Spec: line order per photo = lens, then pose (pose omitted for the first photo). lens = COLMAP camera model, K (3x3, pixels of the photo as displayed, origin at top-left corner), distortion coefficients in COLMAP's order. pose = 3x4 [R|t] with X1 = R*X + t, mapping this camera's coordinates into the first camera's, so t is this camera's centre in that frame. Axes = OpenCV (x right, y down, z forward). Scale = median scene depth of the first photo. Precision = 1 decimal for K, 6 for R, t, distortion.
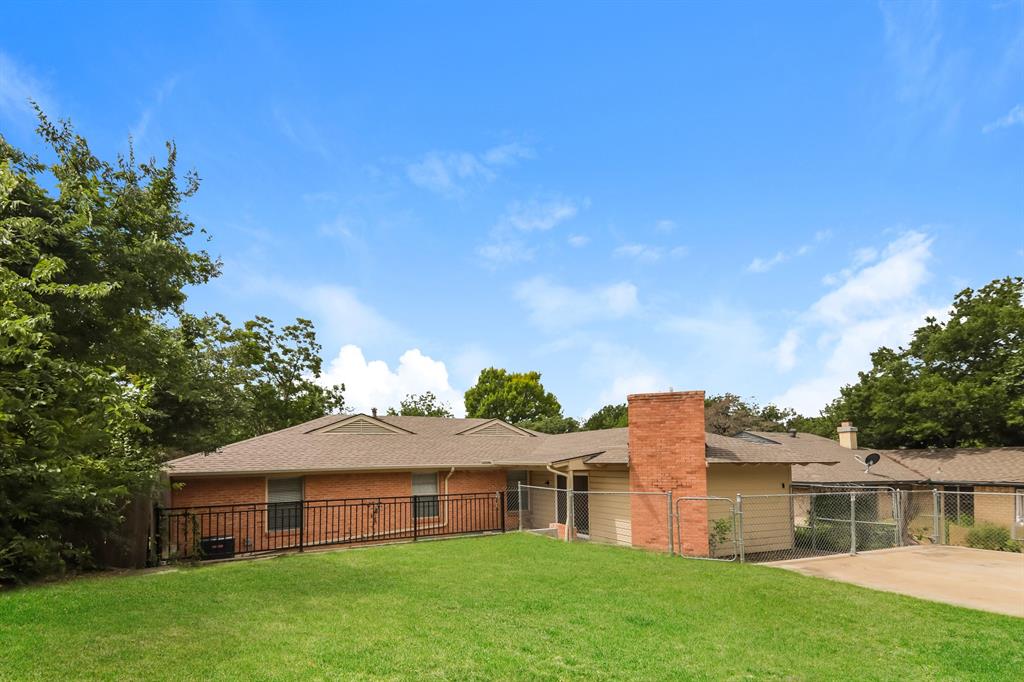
lens RADIAL K [[473.6, 0, 497.5], [0, 473.6, 333.3], [0, 0, 1]] dist [0.110387, -0.053711]
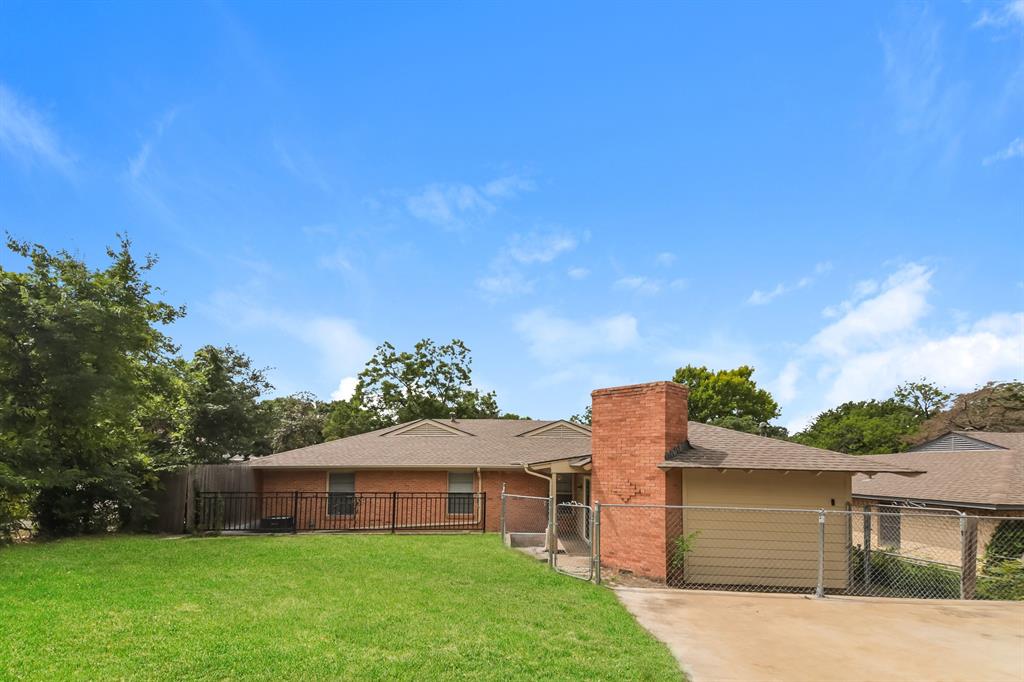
lens RADIAL K [[453.2, 0, 514.7], [0, 453.2, 333.6], [0, 0, 1]] dist [0.091410, -0.044844]
pose [[0.887072, -0.109329, -0.448499, 0.513954], [0.103087, 0.993931, -0.038394, 0.037213], [0.449975, -0.012176, 0.892958, 0.156777]]
